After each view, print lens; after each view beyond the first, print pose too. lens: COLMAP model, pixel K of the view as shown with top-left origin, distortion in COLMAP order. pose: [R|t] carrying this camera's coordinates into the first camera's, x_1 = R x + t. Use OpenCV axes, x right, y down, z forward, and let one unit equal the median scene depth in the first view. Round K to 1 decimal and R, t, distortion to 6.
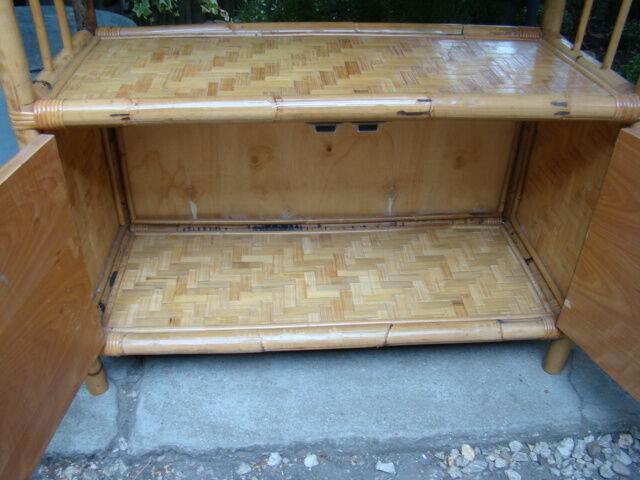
lens RADIAL K [[592.7, 0, 320.0], [0, 592.7, 240.0], [0, 0, 1]] dist [-0.171653, 0.108405]
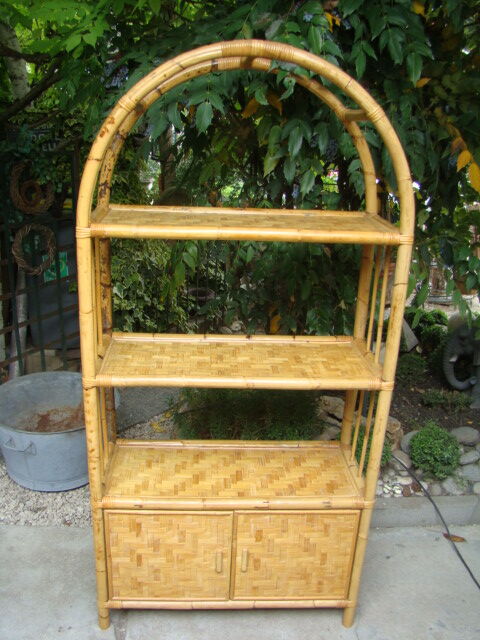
lens RADIAL K [[592.7, 0, 232.3], [0, 592.7, 322.3], [0, 0, 1]] dist [-0.171653, 0.108405]
pose [[0.999309, 0.023716, -0.028606, 0.074224], [-0.030544, 0.962691, -0.268875, -0.241070], [0.021162, 0.269563, 0.962750, -1.179923]]
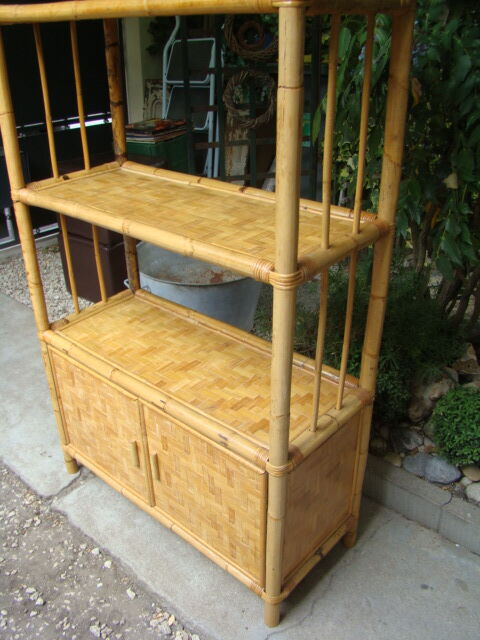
lens RADIAL K [[592.7, 0, 232.3], [0, 592.7, 322.3], [0, 0, 1]] dist [-0.171653, 0.108405]
pose [[0.690613, 0.310082, -0.653378, 1.131429], [-0.382501, 0.923333, 0.033899, -0.481645], [0.613797, 0.226507, 0.756273, -0.222262]]
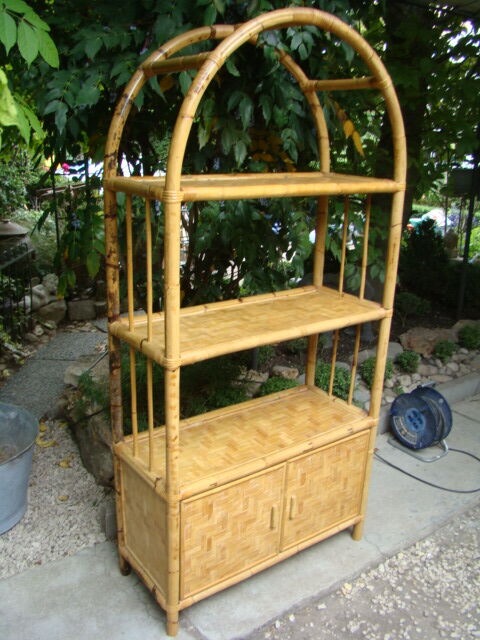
lens RADIAL K [[592.7, 0, 232.3], [0, 592.7, 322.3], [0, 0, 1]] dist [-0.171653, 0.108405]
pose [[0.853960, -0.158249, 0.495690, -1.031272], [0.288347, 0.936905, -0.197649, -0.261981], [-0.433137, 0.311715, 0.845711, -0.938792]]
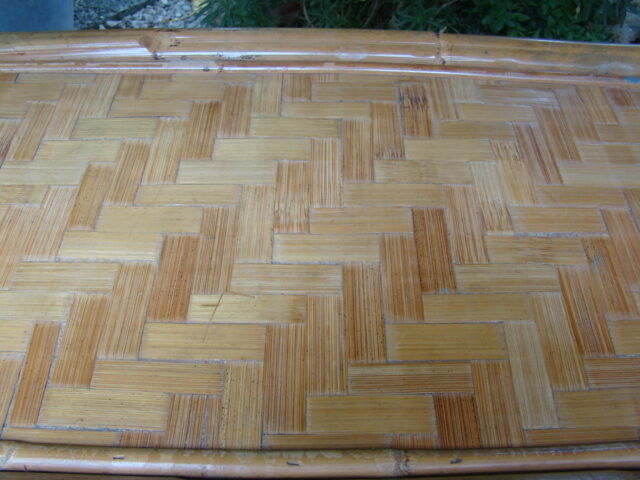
lens RADIAL K [[592.7, 0, 320.0], [0, 592.7, 240.0], [0, 0, 1]] dist [-0.171653, 0.108405]
pose [[0.997218, 0.060370, -0.043734, 0.000009], [-0.046302, 0.961379, 0.271304, -0.374241], [0.058423, -0.268524, 0.961500, 0.594814]]
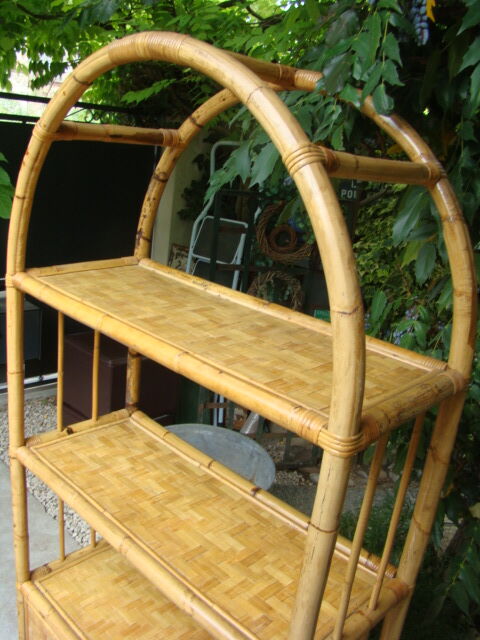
lens RADIAL K [[592.7, 0, 232.3], [0, 592.7, 322.3], [0, 0, 1]] dist [-0.171653, 0.108405]
pose [[0.650453, 0.271140, -0.709503, 0.907037], [-0.501040, 0.855219, -0.132514, -0.883184], [0.570851, 0.441683, 0.692131, -0.315866]]
